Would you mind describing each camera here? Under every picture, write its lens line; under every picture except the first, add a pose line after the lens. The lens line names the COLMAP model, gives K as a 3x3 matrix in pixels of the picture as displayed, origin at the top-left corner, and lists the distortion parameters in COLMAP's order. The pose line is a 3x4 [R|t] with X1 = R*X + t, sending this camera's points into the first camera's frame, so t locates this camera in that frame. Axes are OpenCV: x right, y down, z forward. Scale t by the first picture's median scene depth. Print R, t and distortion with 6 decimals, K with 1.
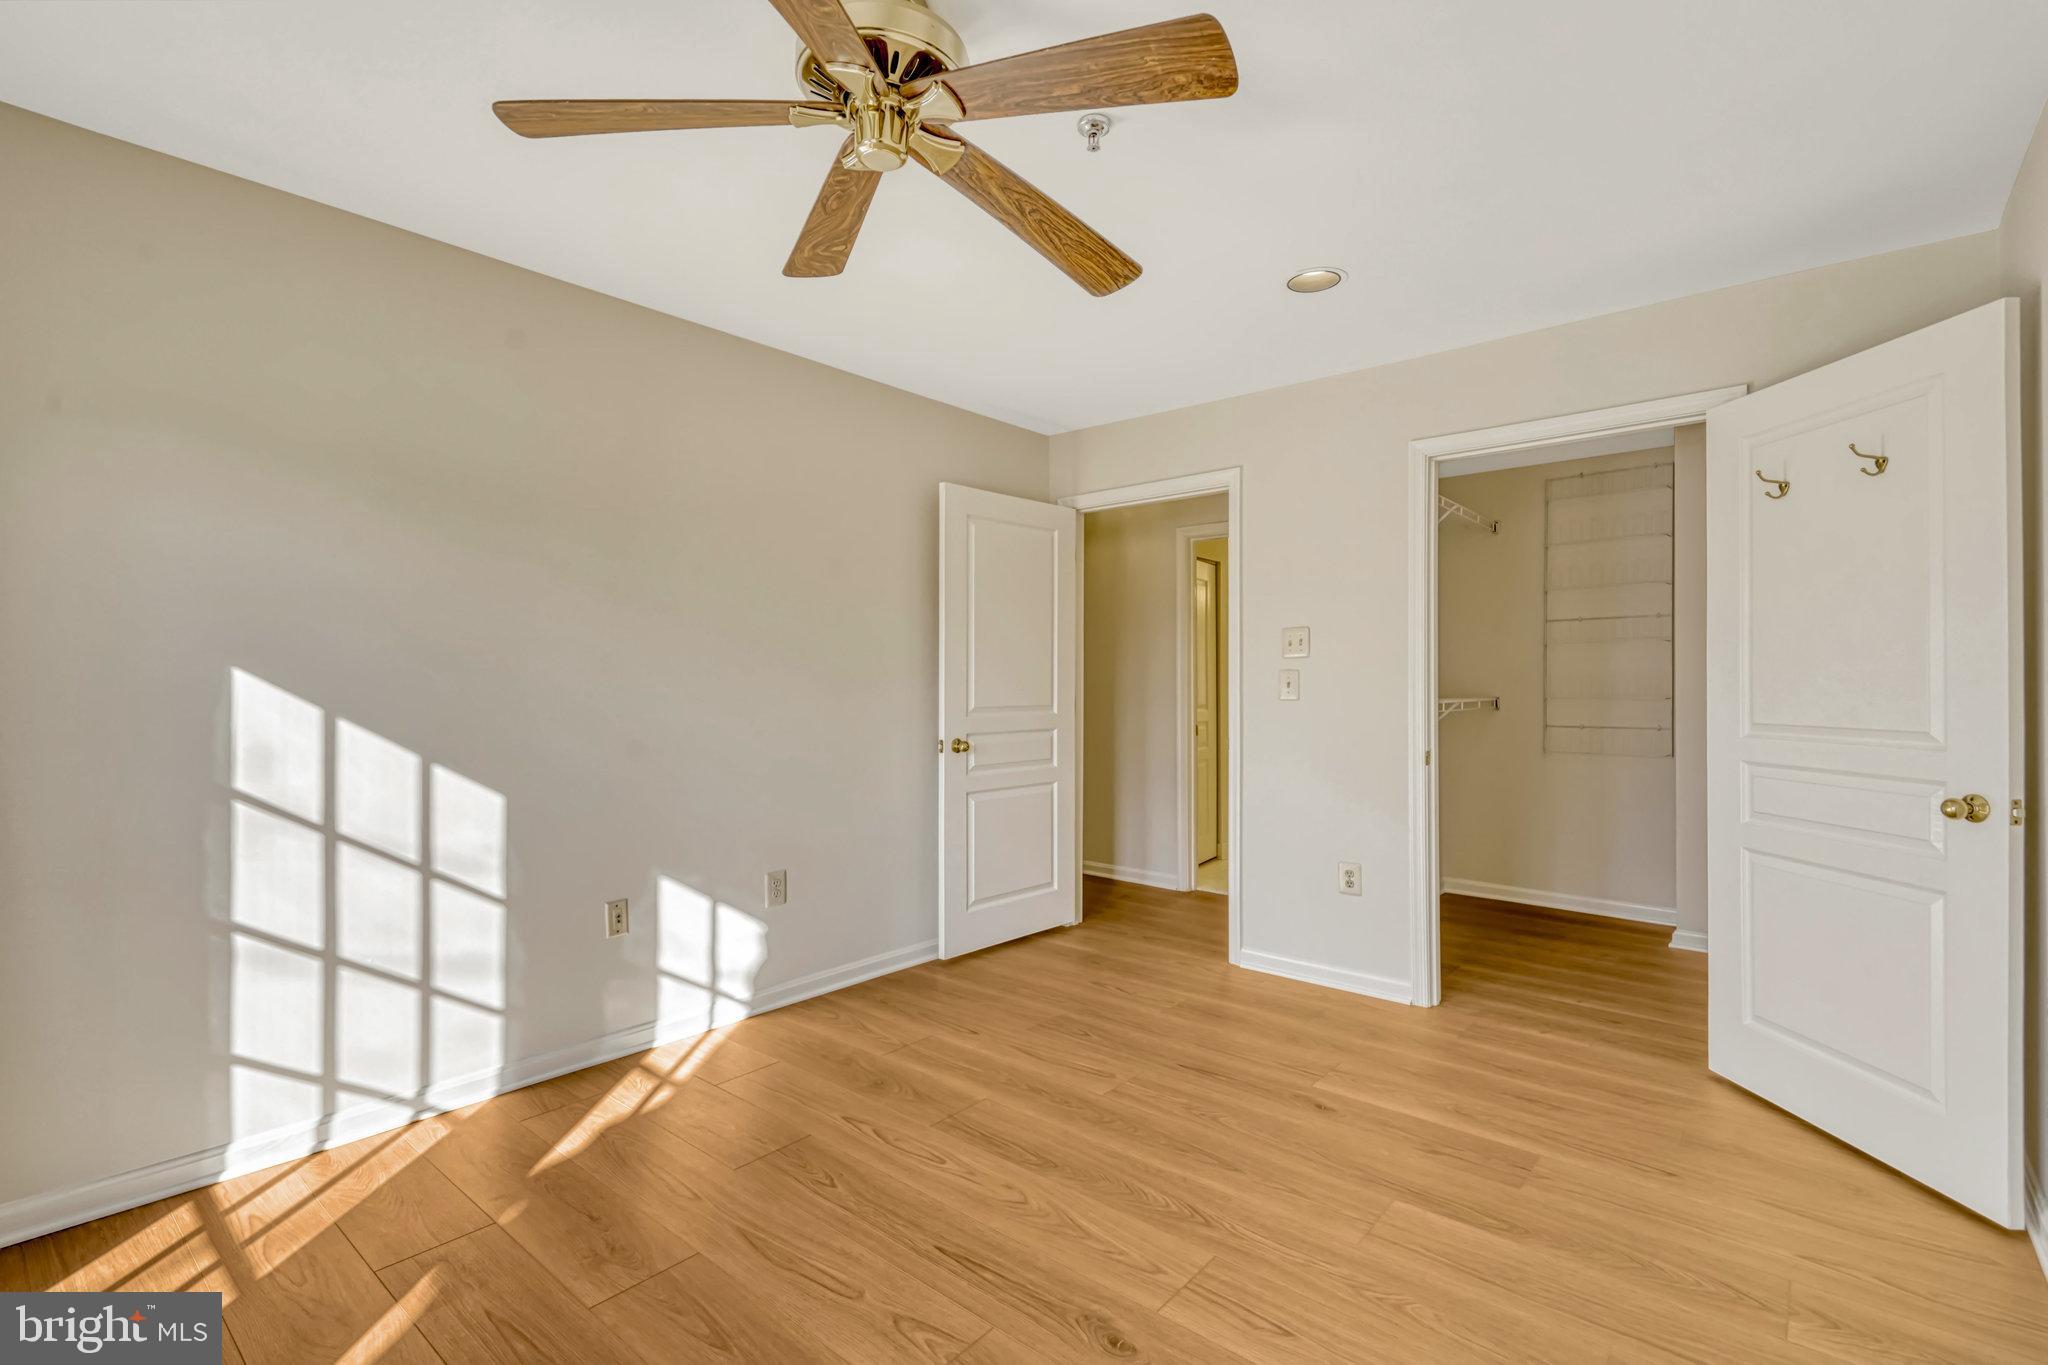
lens RADIAL K [[944.5, 0, 1013.5], [0, 944.5, 671.0], [0, 0, 1]] dist [0.010016, -0.000860]
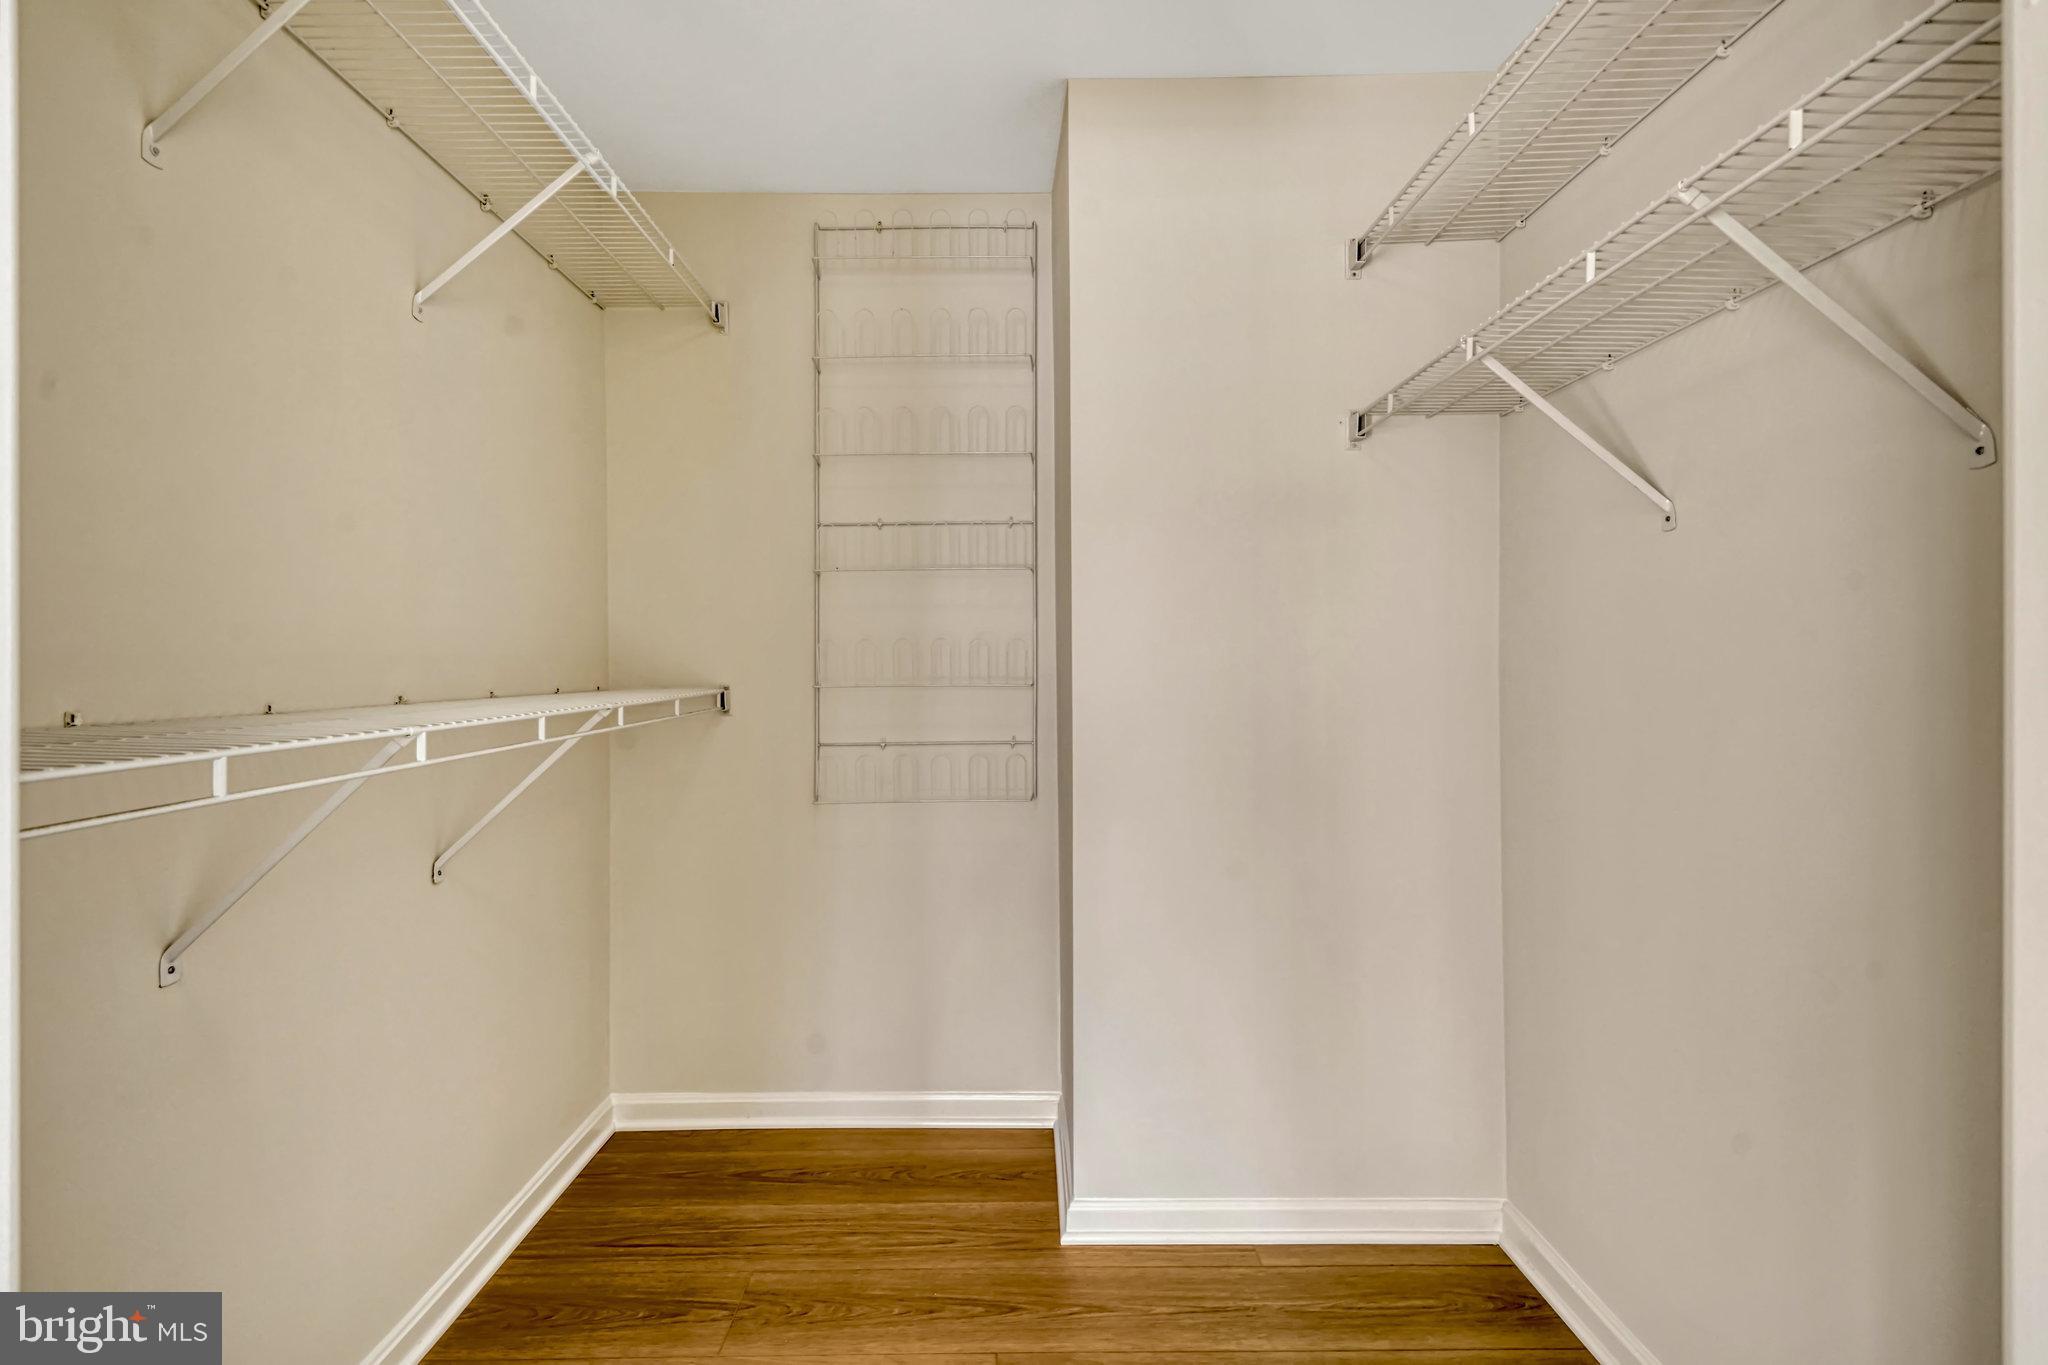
lens RADIAL K [[944.5, 0, 1013.5], [0, 944.5, 671.0], [0, 0, 1]] dist [0.010016, -0.000860]
pose [[0.753319, -0.015435, 0.657474, 0.326651], [0.000802, 0.999745, 0.022552, 0.010262], [-0.657655, -0.016461, 0.753139, 0.583183]]
